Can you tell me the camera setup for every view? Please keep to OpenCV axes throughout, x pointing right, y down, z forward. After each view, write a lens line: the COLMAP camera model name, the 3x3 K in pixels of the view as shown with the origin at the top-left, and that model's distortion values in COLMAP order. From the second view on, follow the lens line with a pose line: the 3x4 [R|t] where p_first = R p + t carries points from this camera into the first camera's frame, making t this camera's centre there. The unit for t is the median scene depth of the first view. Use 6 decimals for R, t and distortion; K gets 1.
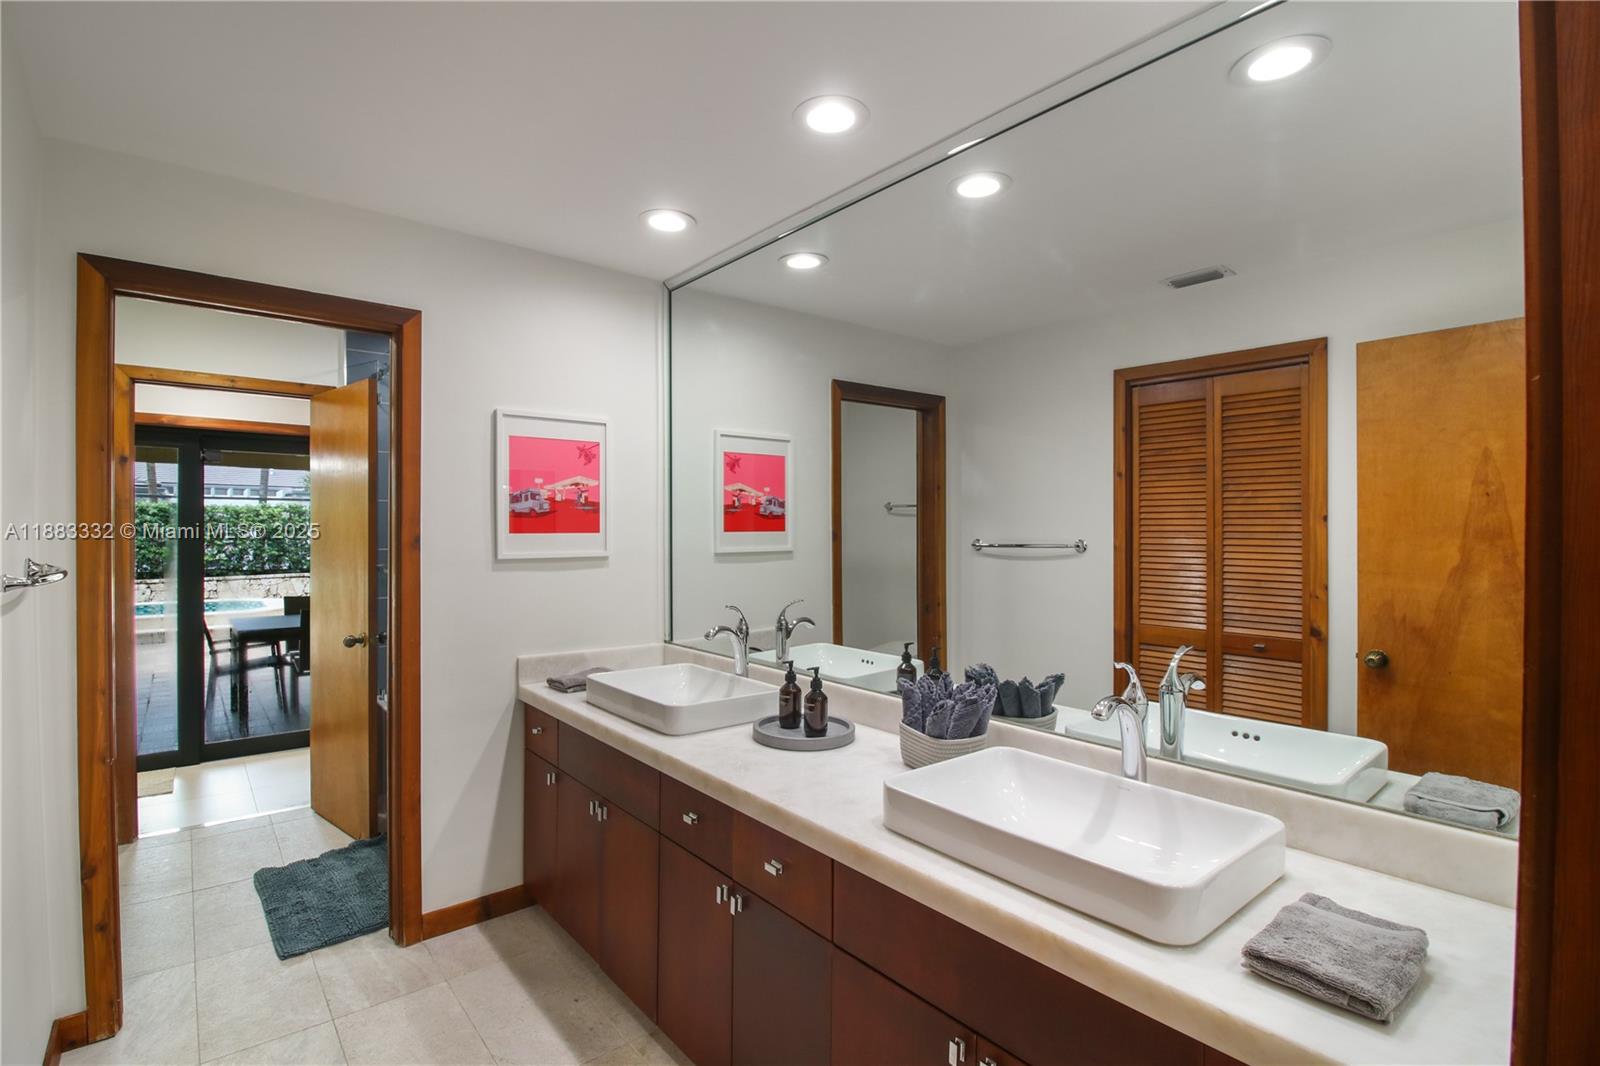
lens RADIAL K [[753.9, 0, 804.2], [0, 753.9, 537.7], [0, 0, 1]] dist [0.003639, -0.004832]
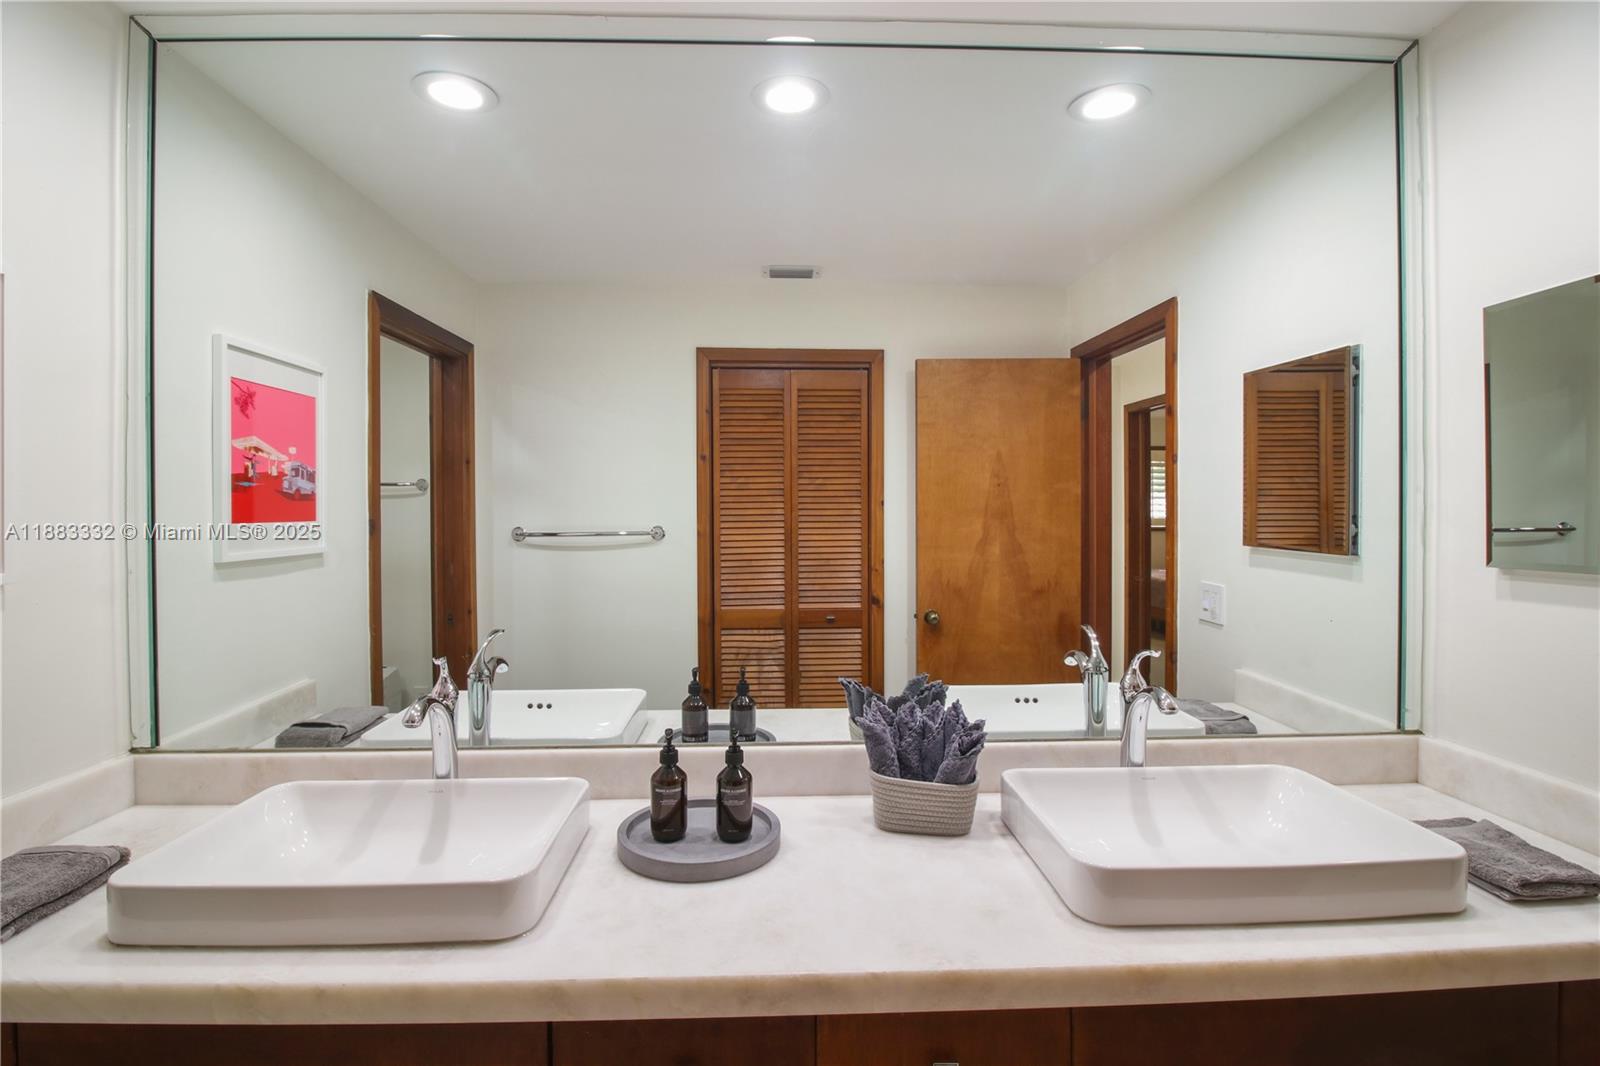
lens RADIAL K [[753.9, 0, 794.1], [0, 753.9, 493.0], [0, 0, 1]] dist [0.003639, -0.004832]
pose [[0.613769, 0.013792, 0.789365, -0.286985], [0.017504, 0.999364, -0.031072, -0.005543], [-0.789292, 0.032888, 0.613137, 0.343952]]
